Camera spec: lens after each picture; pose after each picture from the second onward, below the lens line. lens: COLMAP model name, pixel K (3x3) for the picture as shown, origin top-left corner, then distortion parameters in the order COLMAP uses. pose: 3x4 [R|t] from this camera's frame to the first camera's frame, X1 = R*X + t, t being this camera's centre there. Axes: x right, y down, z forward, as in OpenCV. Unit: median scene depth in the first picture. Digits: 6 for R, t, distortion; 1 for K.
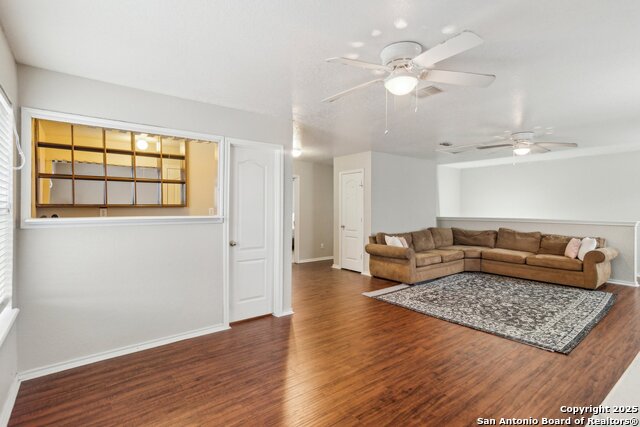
lens RADIAL K [[314.5, 0, 314.4], [0, 314.5, 205.2], [0, 0, 1]] dist [-0.000933, 0.000083]
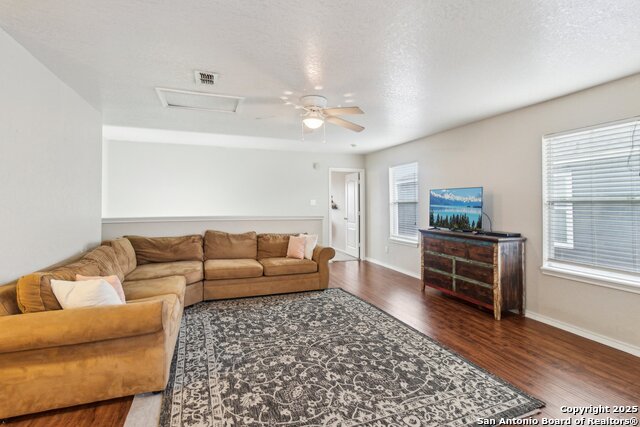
lens RADIAL K [[314.5, 0, 314.4], [0, 314.5, 205.2], [0, 0, 1]] dist [-0.000933, 0.000083]
pose [[0.296576, -0.006190, 0.954989, -0.020309], [-0.009619, 0.999909, 0.009469, 0.007076], [-0.954961, -0.011994, 0.296489, 0.640562]]
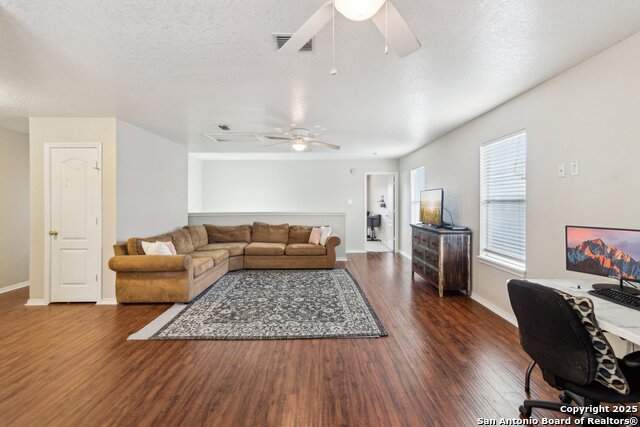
lens RADIAL K [[312.0, 0, 318.8], [0, 312.0, 203.1], [0, 0, 1]] dist [0.002157, 0.000281]
pose [[0.597781, -0.005019, 0.801644, -0.102528], [-0.003024, 0.999959, 0.008516, 0.002941], [-0.801654, -0.007514, 0.597741, 0.270421]]
